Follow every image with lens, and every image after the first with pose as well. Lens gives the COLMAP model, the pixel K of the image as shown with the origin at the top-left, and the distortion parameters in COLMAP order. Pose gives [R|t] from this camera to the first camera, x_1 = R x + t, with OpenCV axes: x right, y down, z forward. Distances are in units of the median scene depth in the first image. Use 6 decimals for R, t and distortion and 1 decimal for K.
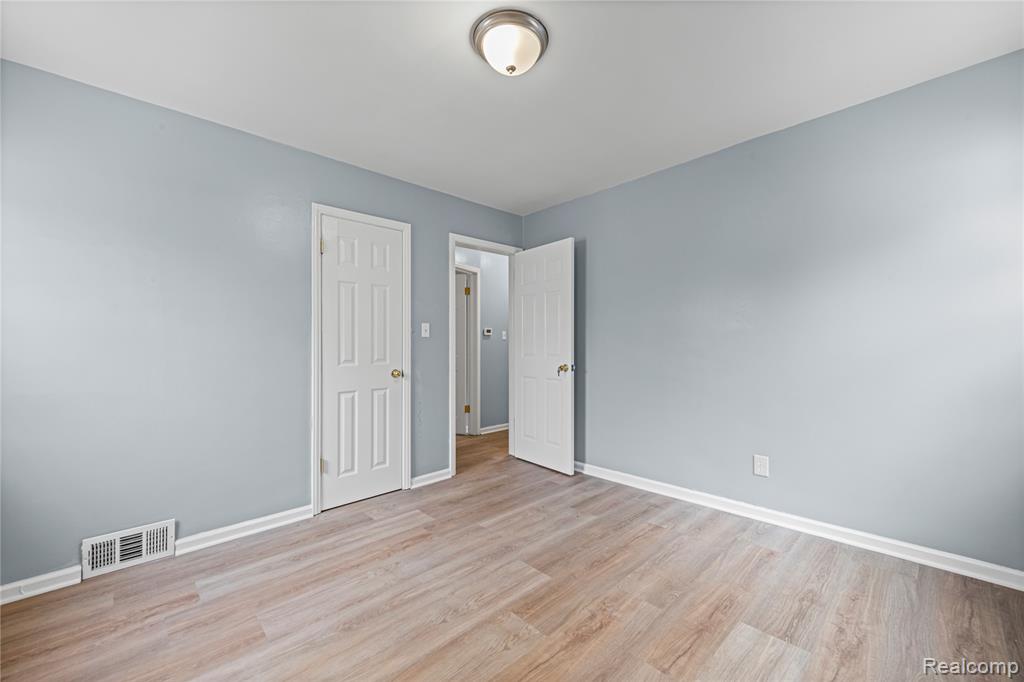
lens RADIAL K [[402.7, 0, 512.8], [0, 402.7, 344.9], [0, 0, 1]] dist [0.012889, -0.000627]
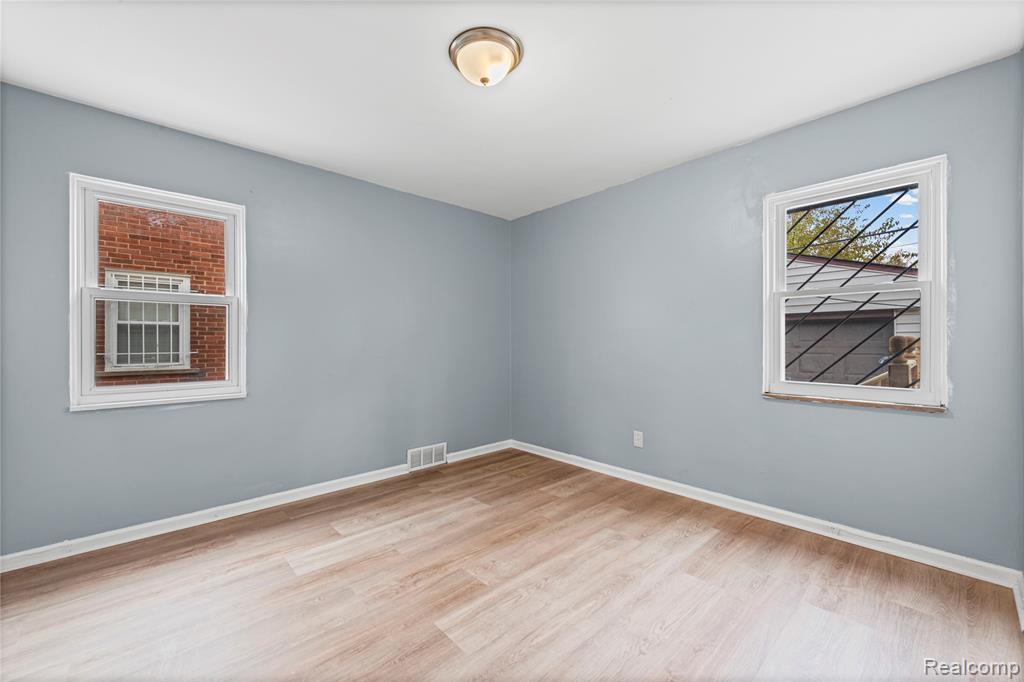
lens RADIAL K [[402.7, 0, 512.0], [0, 402.7, 339.6], [0, 0, 1]] dist [0.012889, -0.000627]
pose [[-0.999685, 0.017724, 0.017795, -0.099893], [0.017739, 0.999842, 0.000699, -0.006485], [-0.017779, 0.001014, -0.999841, 2.045917]]
